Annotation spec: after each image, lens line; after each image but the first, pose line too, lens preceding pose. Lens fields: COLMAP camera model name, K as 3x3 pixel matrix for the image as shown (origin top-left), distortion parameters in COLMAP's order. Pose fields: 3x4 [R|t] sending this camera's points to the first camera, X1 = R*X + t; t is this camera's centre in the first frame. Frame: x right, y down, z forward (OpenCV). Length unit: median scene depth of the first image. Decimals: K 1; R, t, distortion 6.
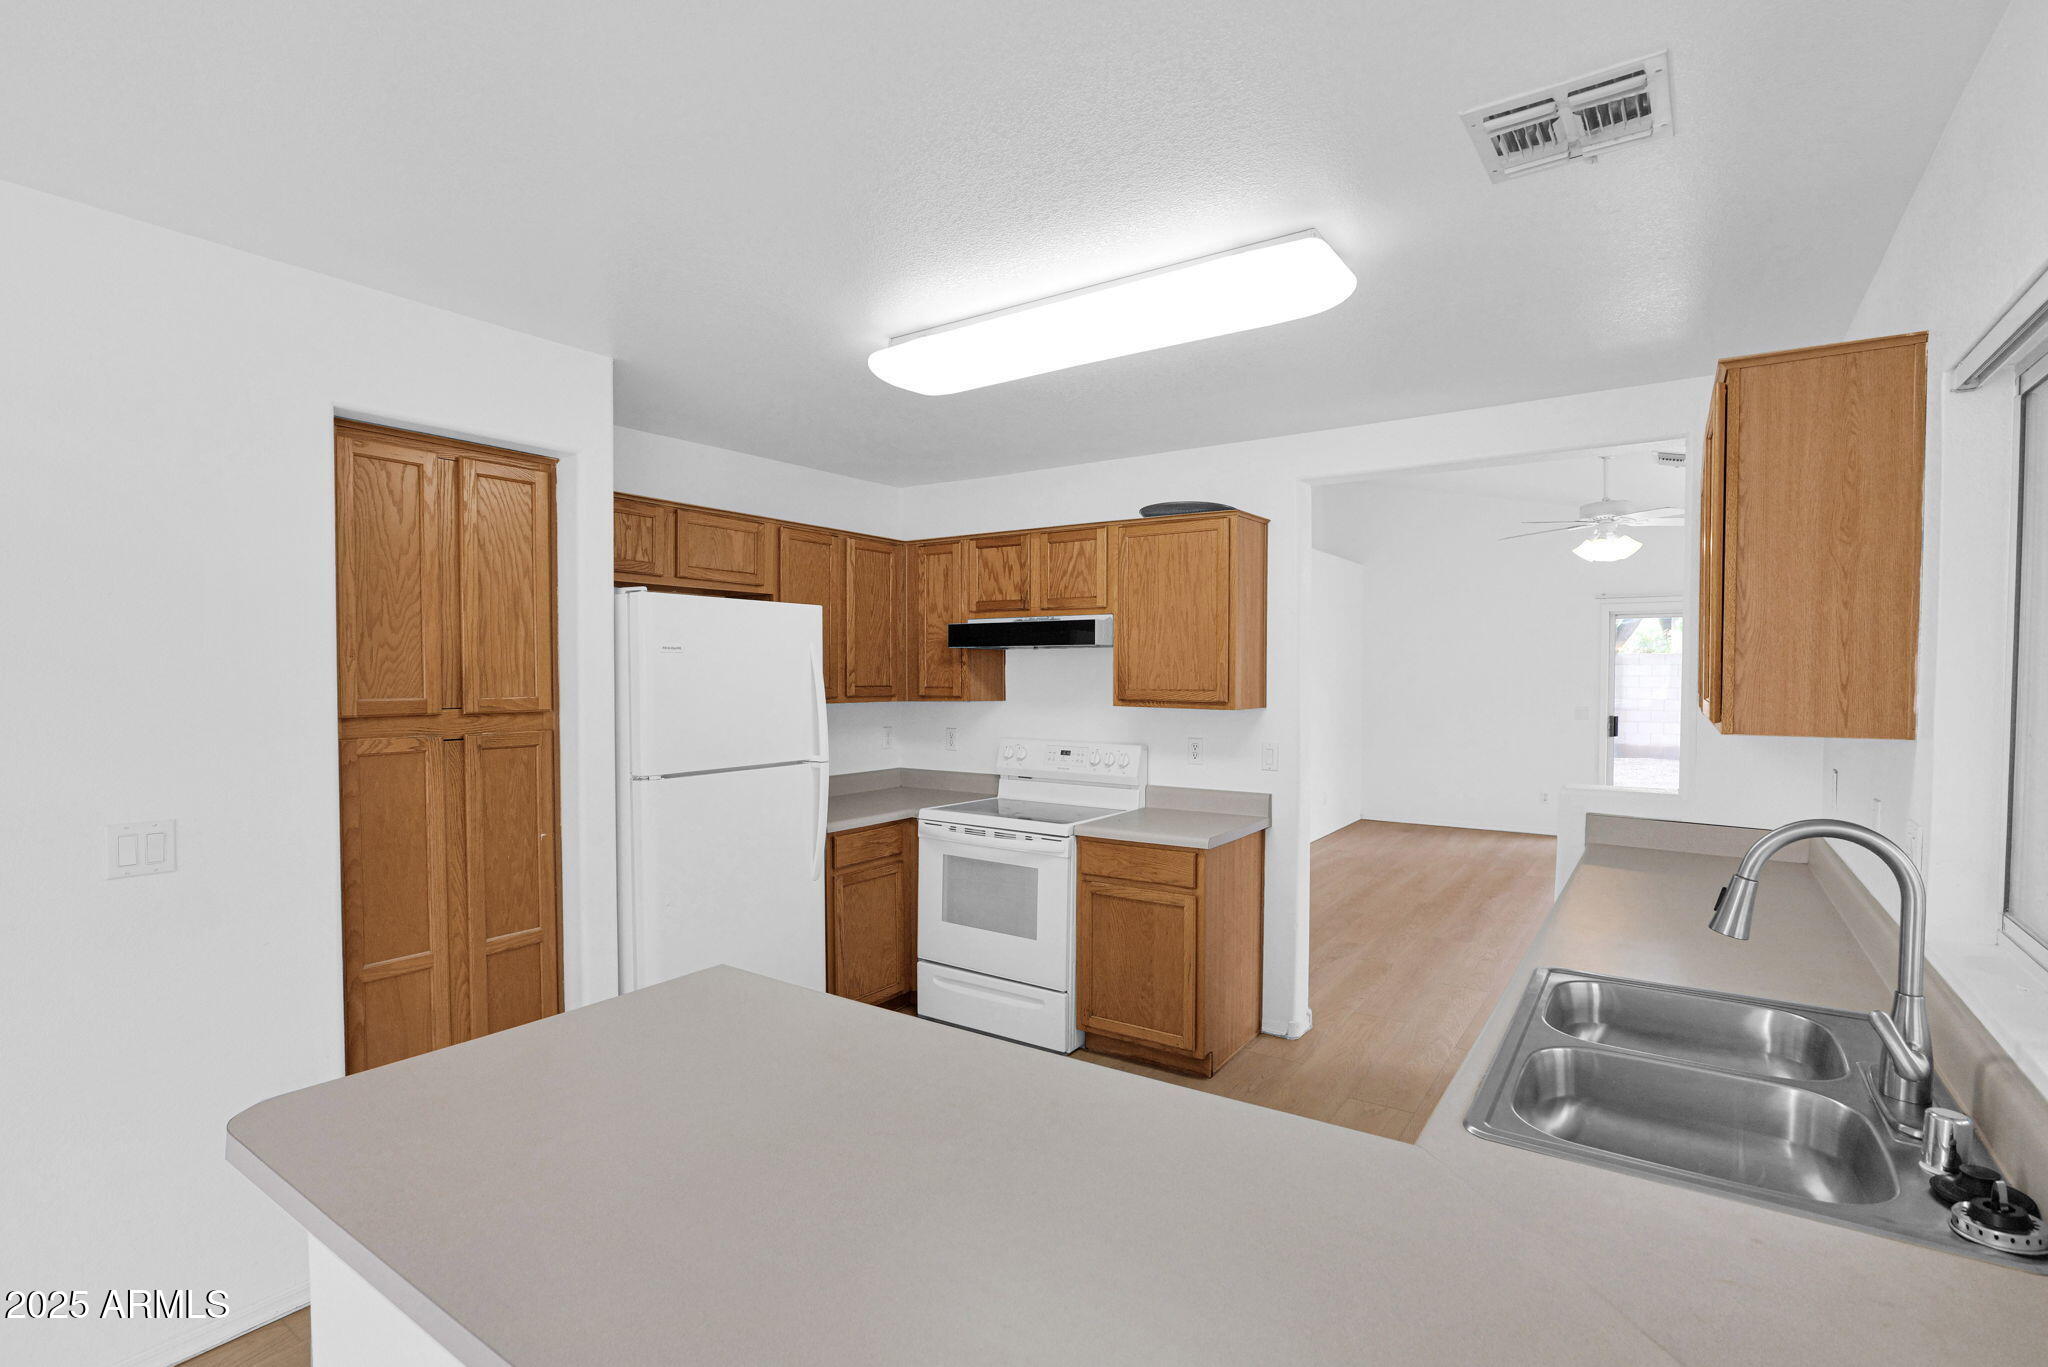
lens RADIAL K [[960.0, 0, 1016.1], [0, 960.0, 698.1], [0, 0, 1]] dist [-0.026640, 0.000283]
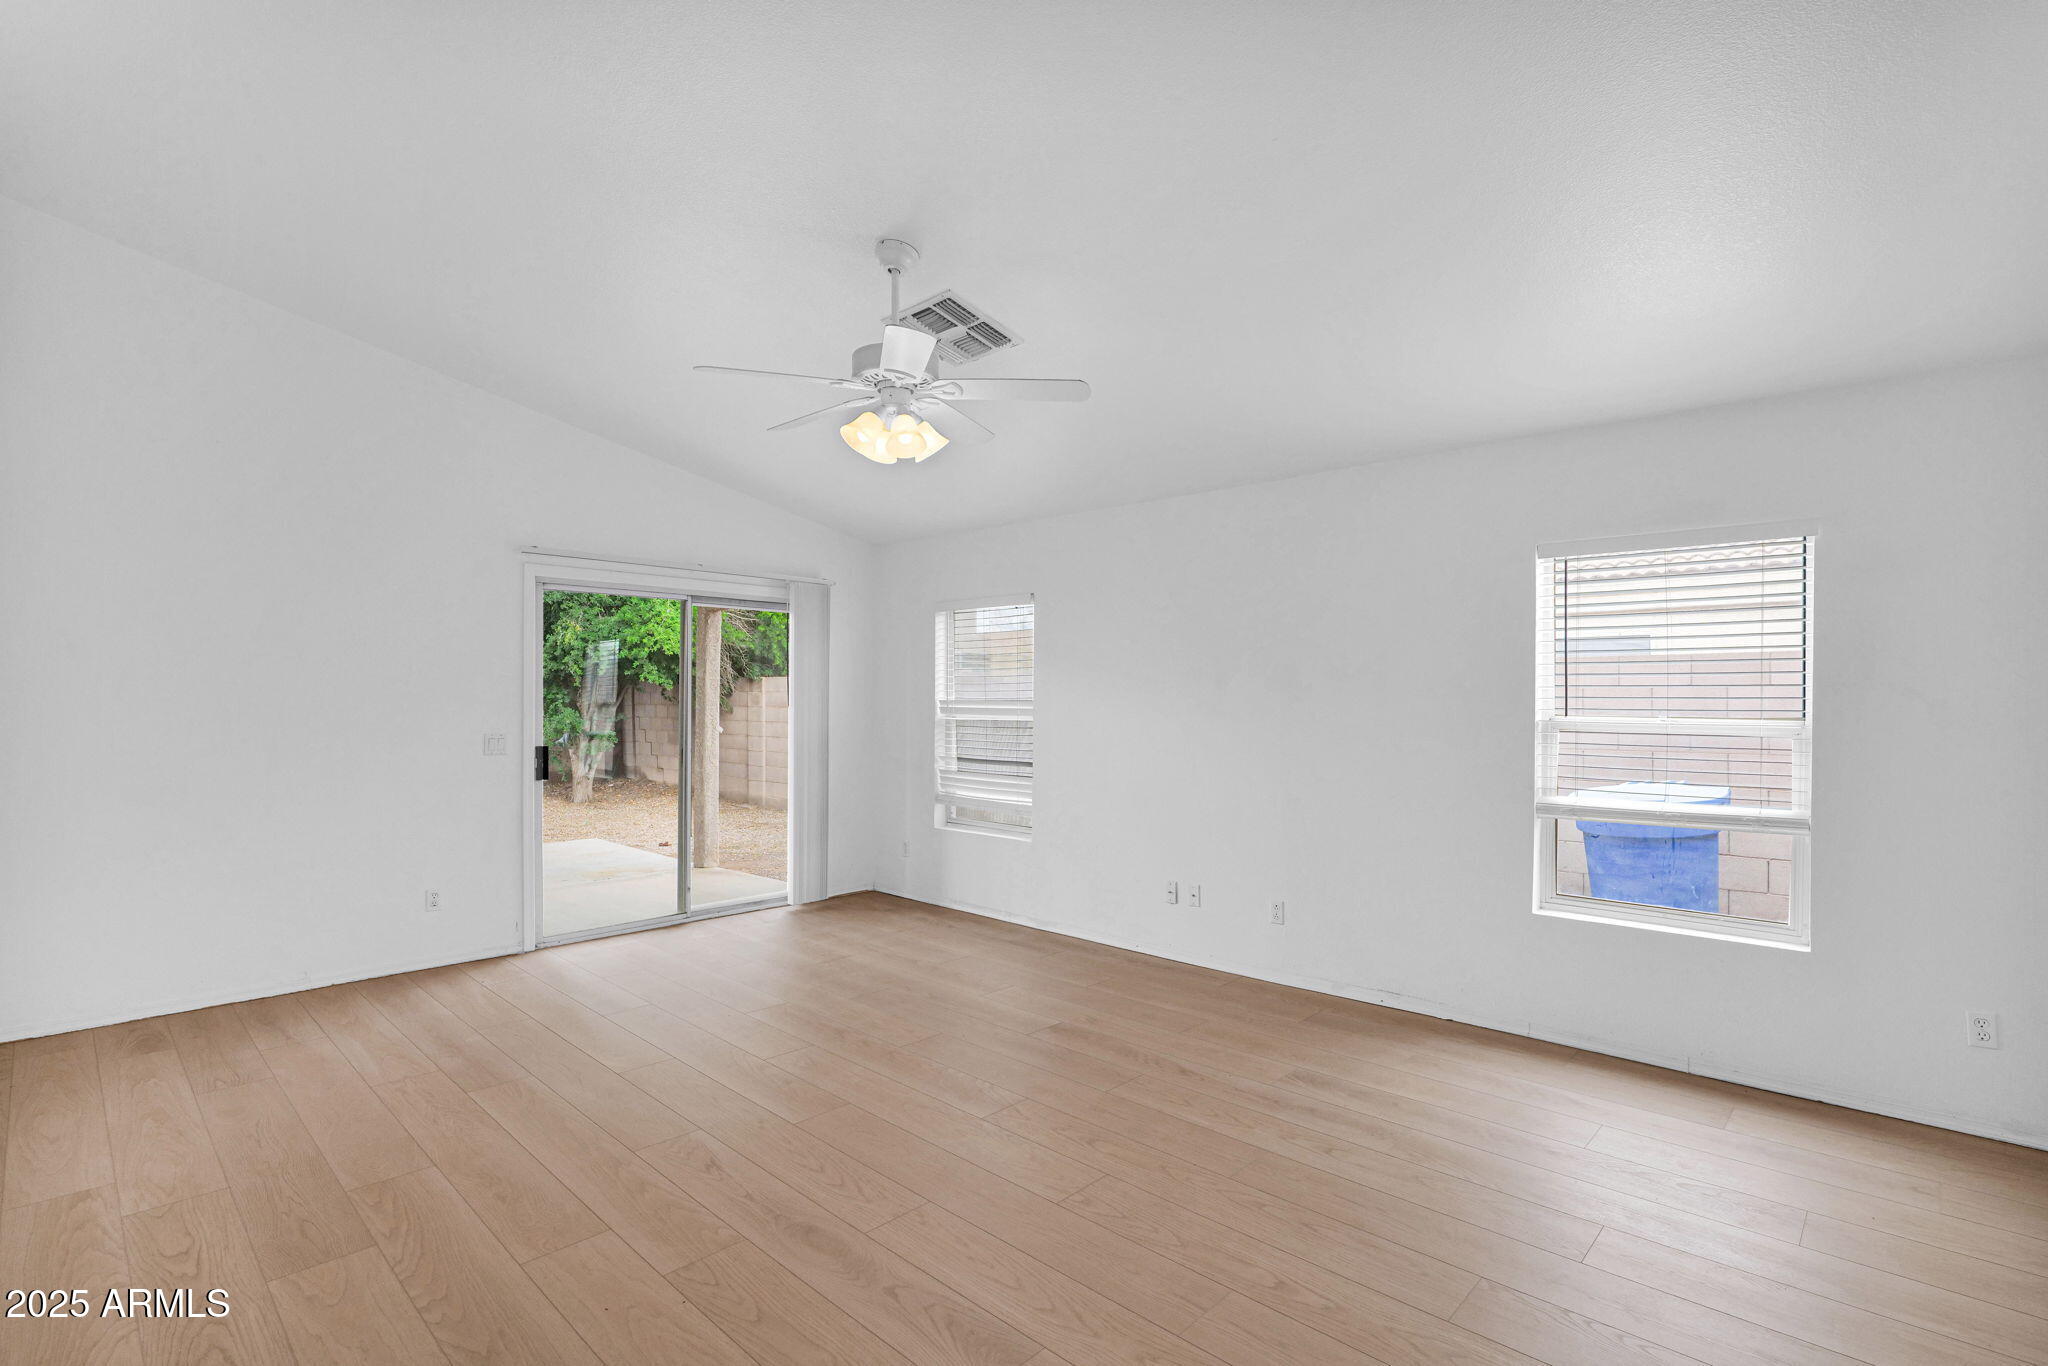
lens RADIAL K [[965.7, 0, 1020.9], [0, 965.7, 690.9], [0, 0, 1]] dist [-0.017101, 0.000650]
pose [[0.157764, 0.006833, 0.987453, 0.120882], [0.026411, 0.999589, -0.011137, -0.006116], [-0.987124, 0.027837, 0.157518, 1.266984]]
